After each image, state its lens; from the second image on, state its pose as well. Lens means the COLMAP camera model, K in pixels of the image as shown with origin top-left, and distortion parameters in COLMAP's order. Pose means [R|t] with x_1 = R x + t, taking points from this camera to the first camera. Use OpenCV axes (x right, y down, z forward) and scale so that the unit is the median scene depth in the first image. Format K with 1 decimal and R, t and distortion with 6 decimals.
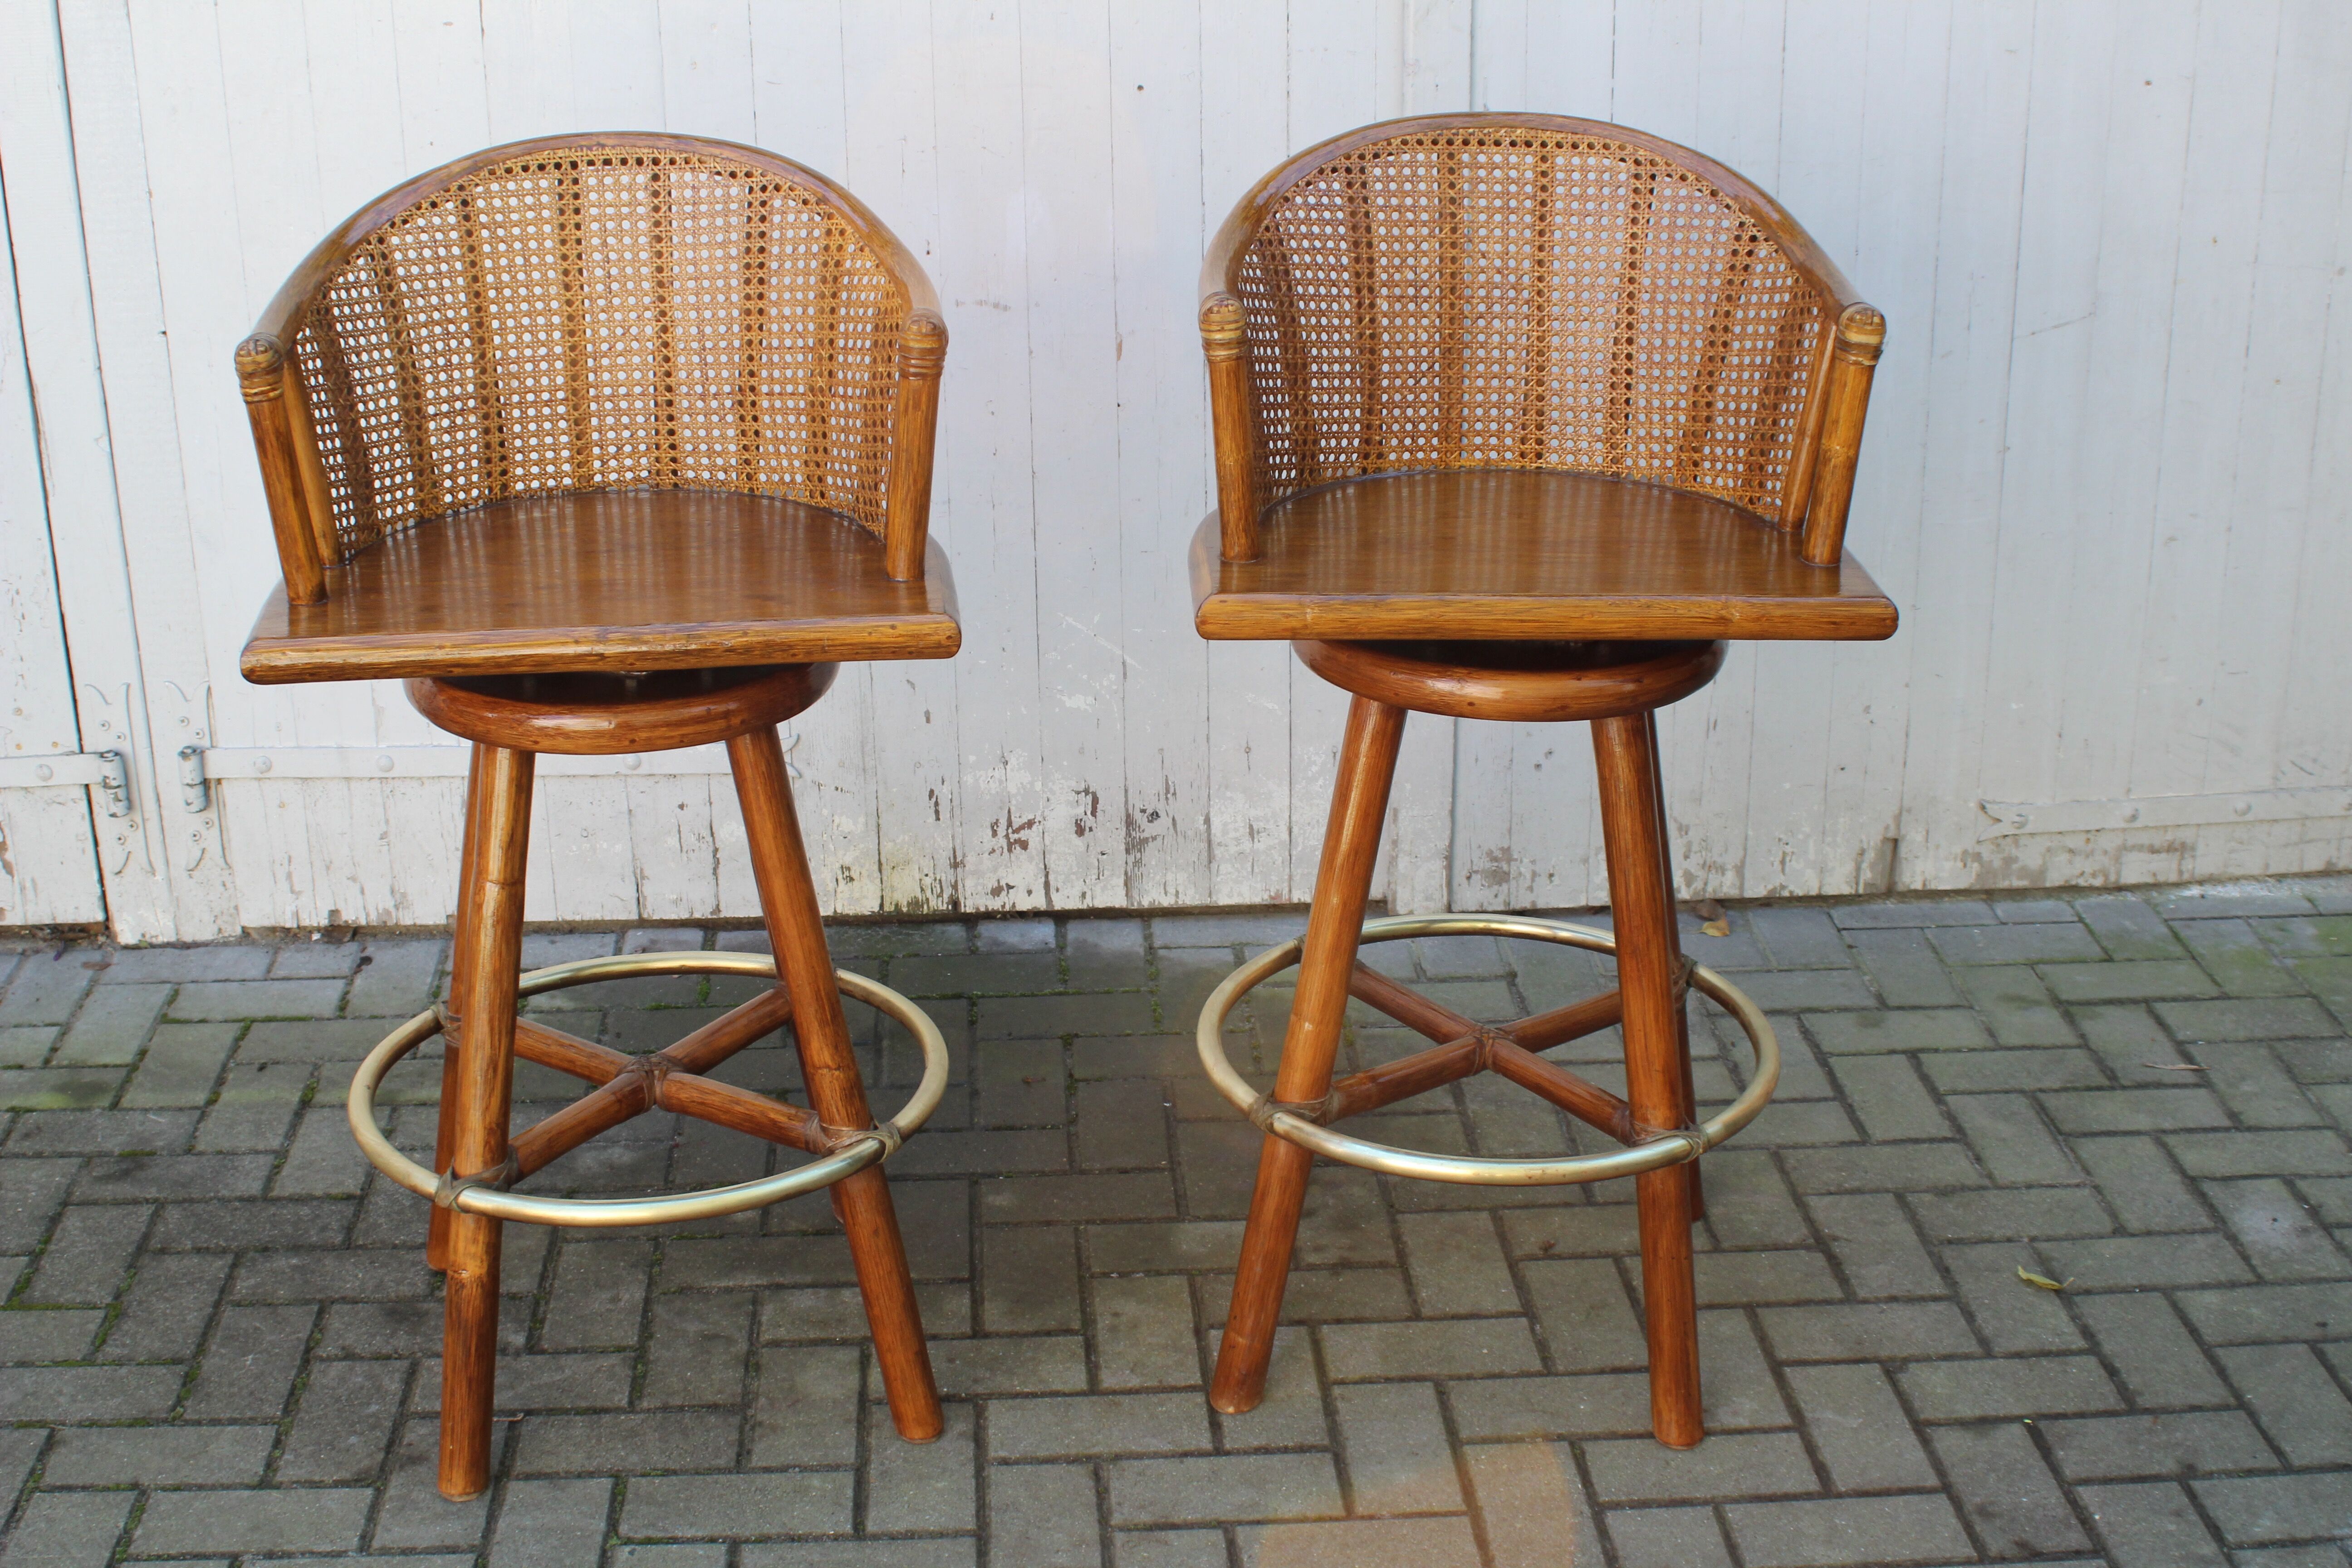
lens RADIAL K [[2927.8, 0, 1185.8], [0, 2927.8, 724.4], [0, 0, 1]] dist [-0.146485, 0.000000]
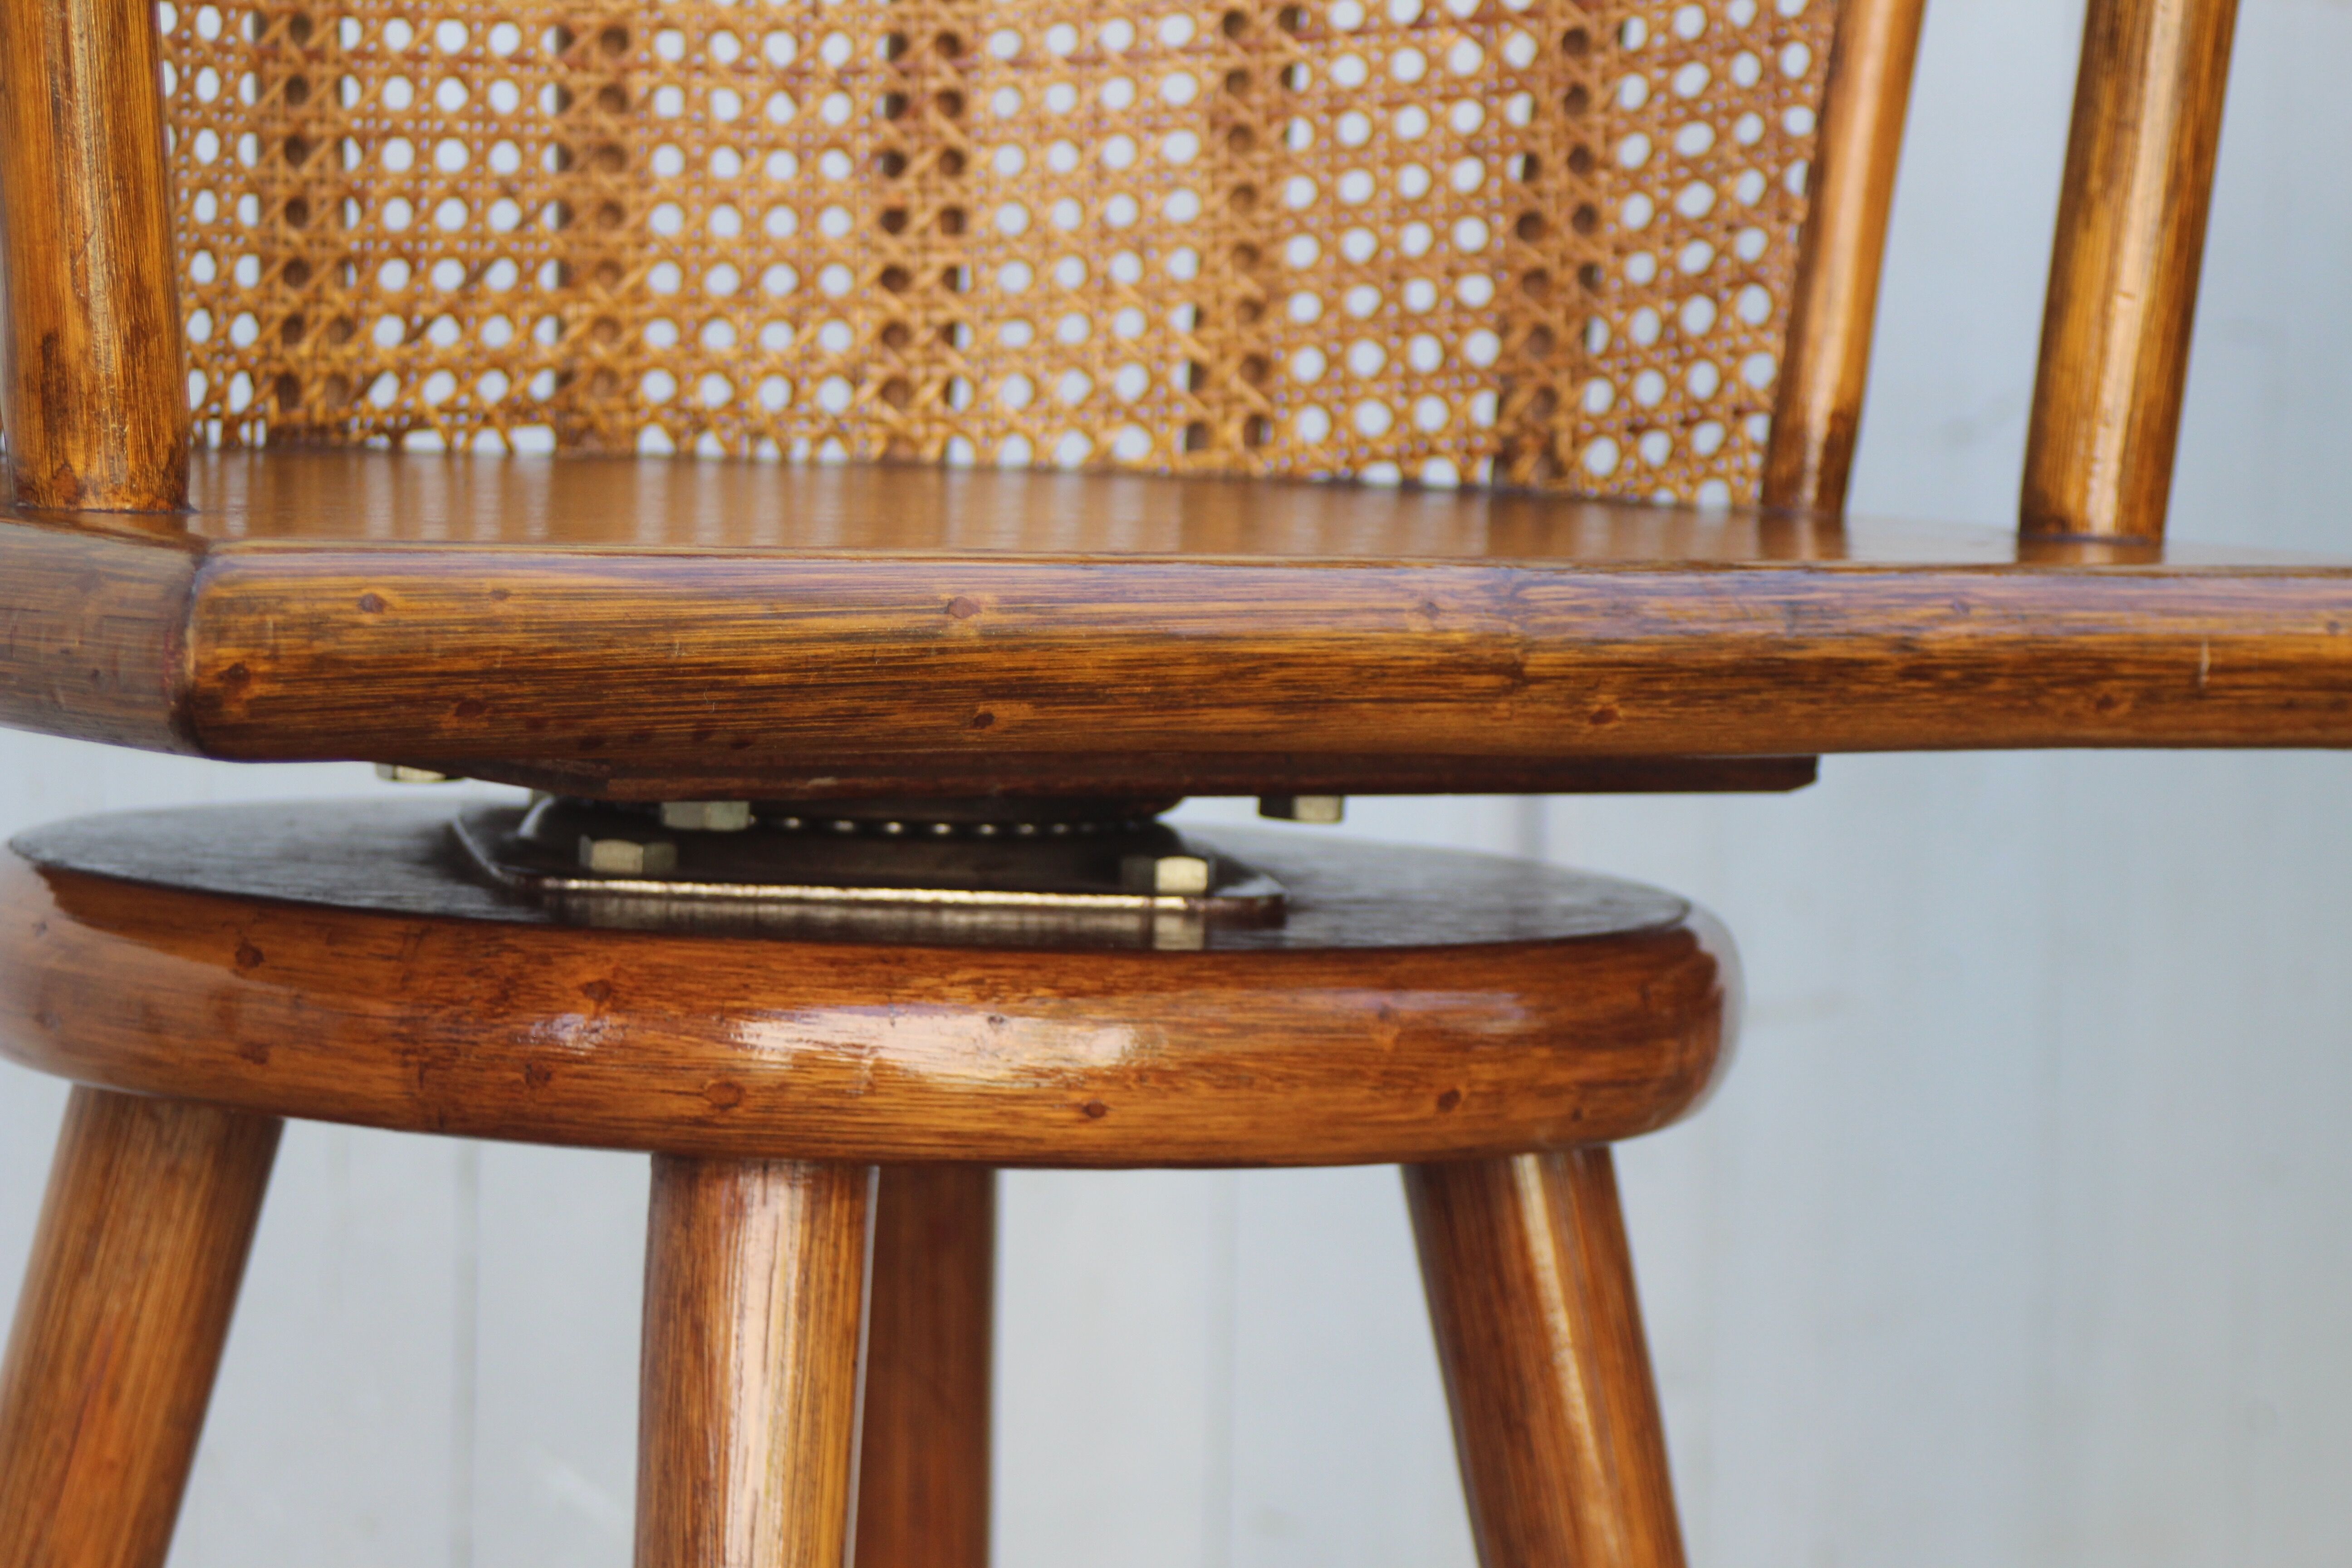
lens RADIAL K [[7757.2, 0, 1162.9], [0, 7757.2, 770.0], [0, 0, 1]] dist [0.280640, 0.000000]
pose [[0.883883, 0.000746, 0.467708, -0.413781], [0.126620, 0.962274, -0.240824, 0.106420], [-0.450243, 0.272081, 0.850443, 0.365520]]
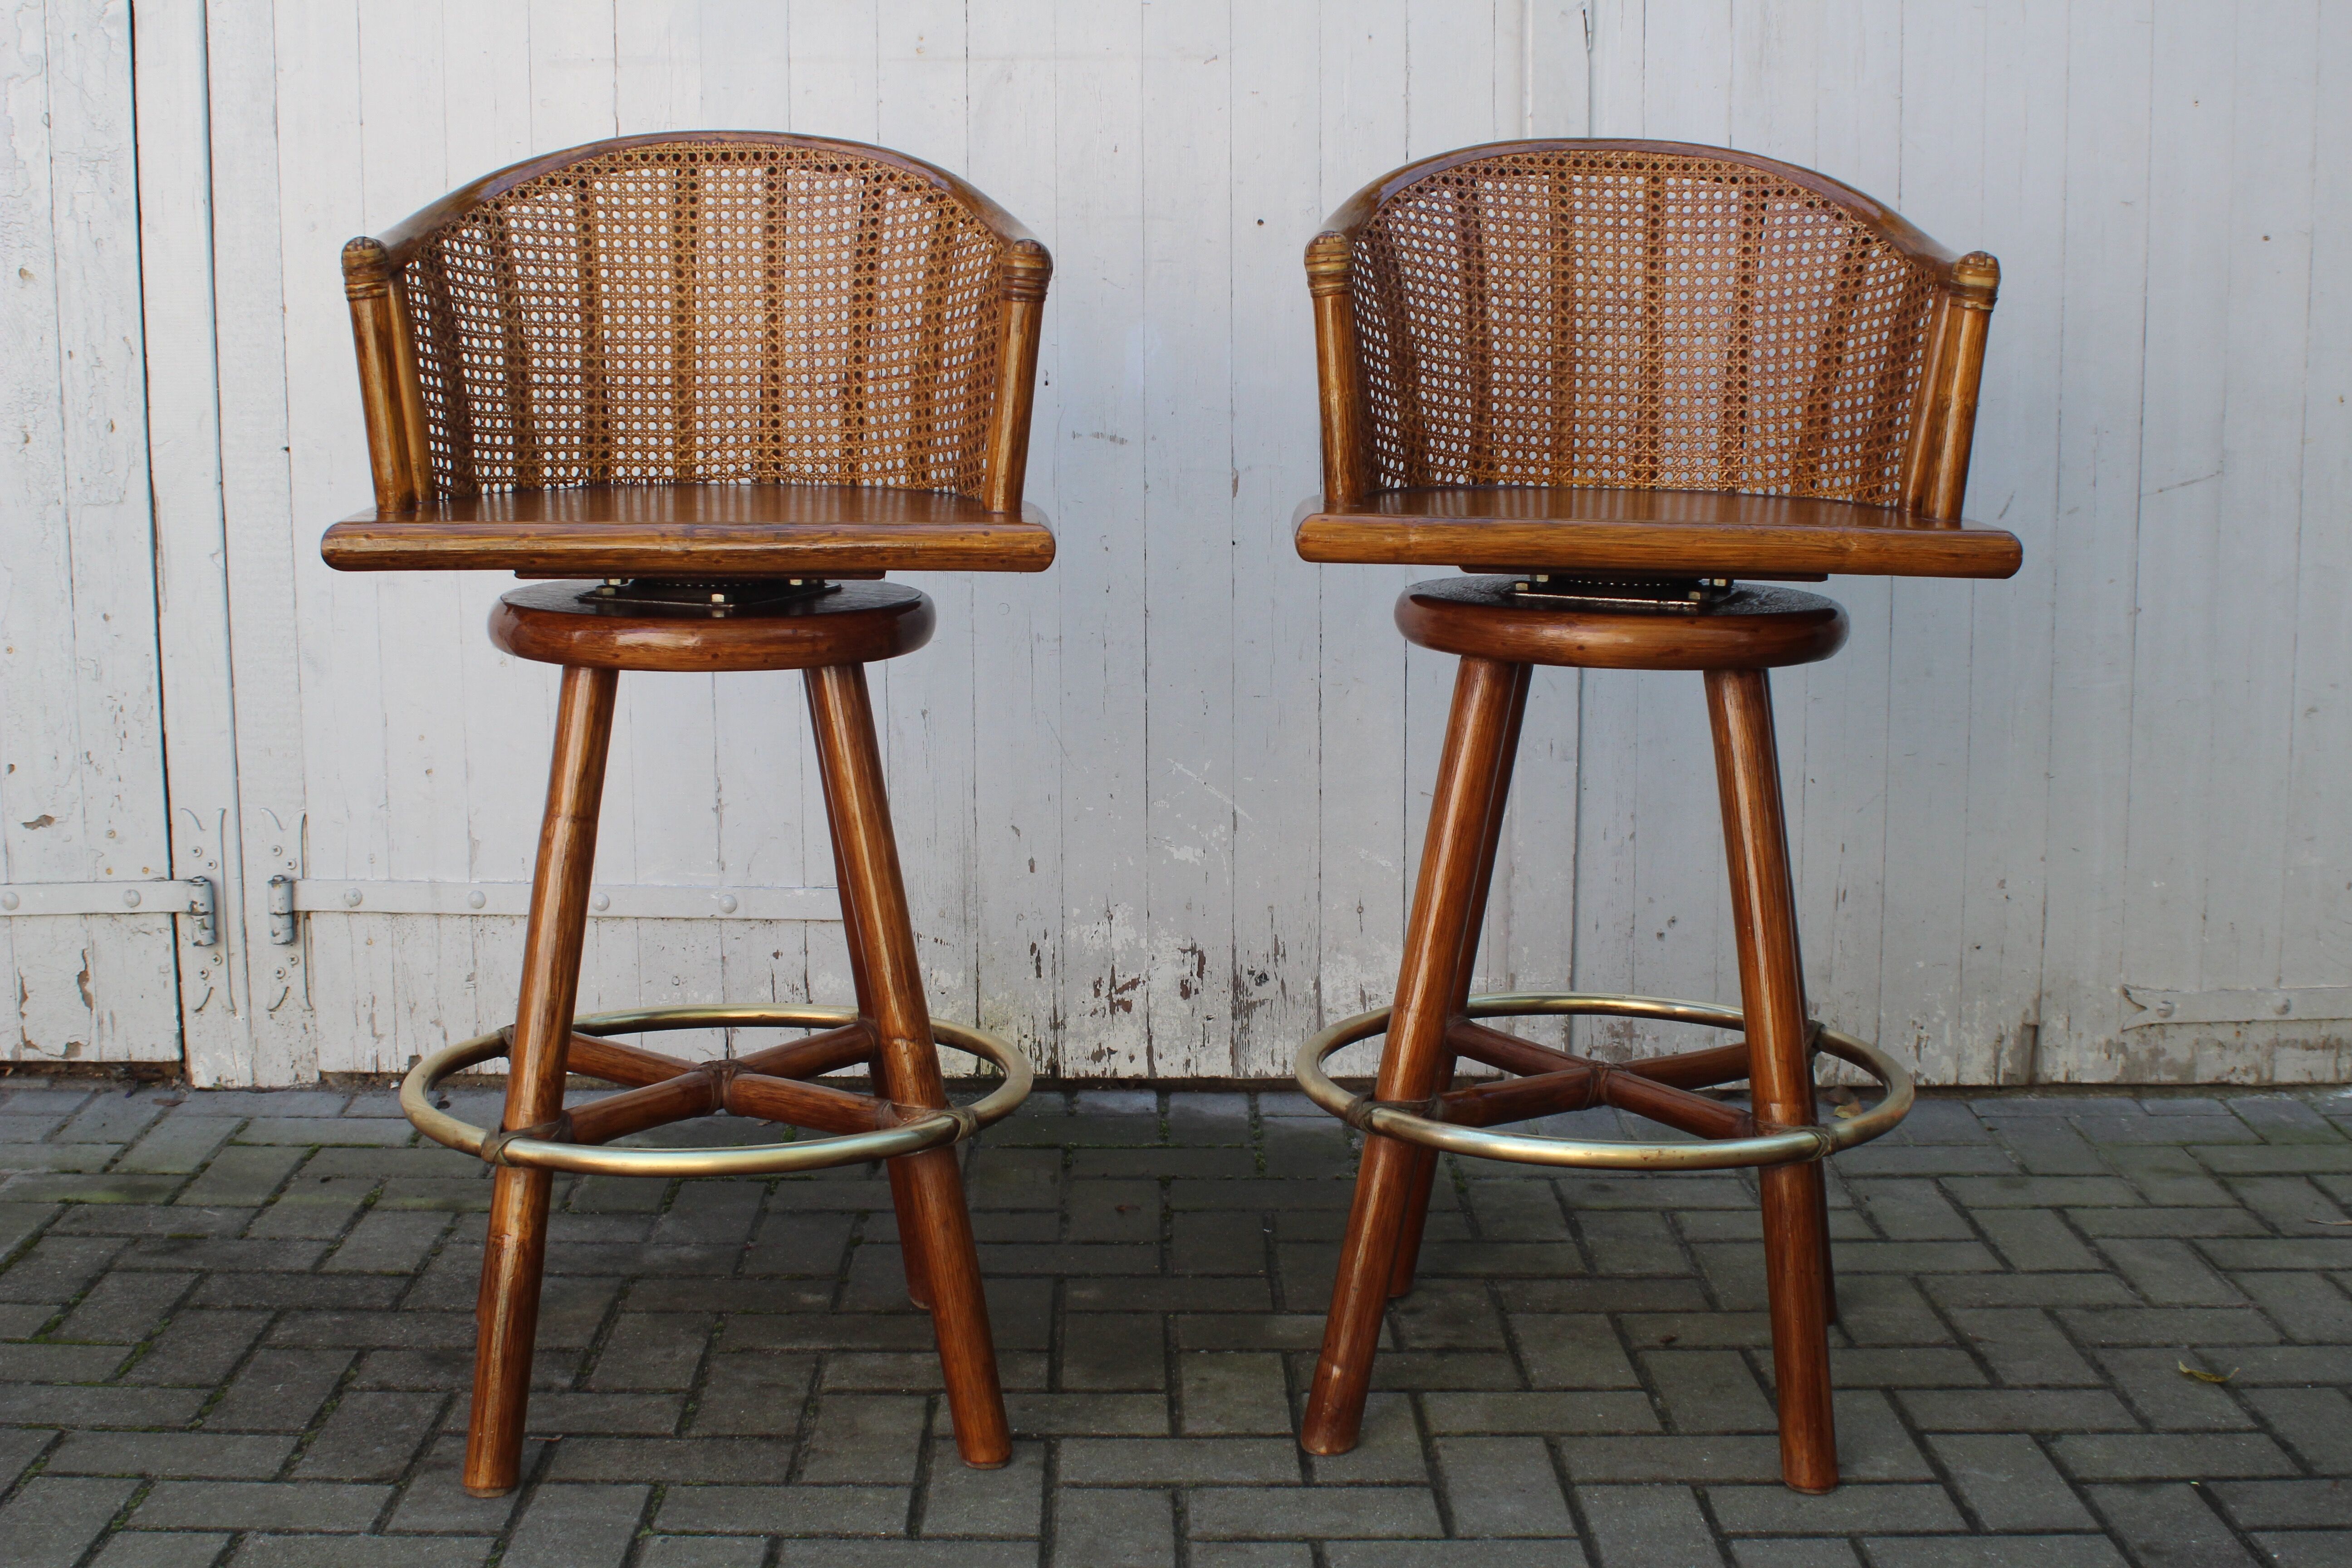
lens RADIAL K [[2927.8, 0, 1190.0], [0, 2927.8, 744.7], [0, 0, 1]] dist [-0.146485, 0.000000]
pose [[0.998752, 0.015159, -0.047595, 0.012466], [-0.024233, 0.980245, -0.196298, 0.179315], [0.043679, 0.197206, 0.979389, 0.046643]]
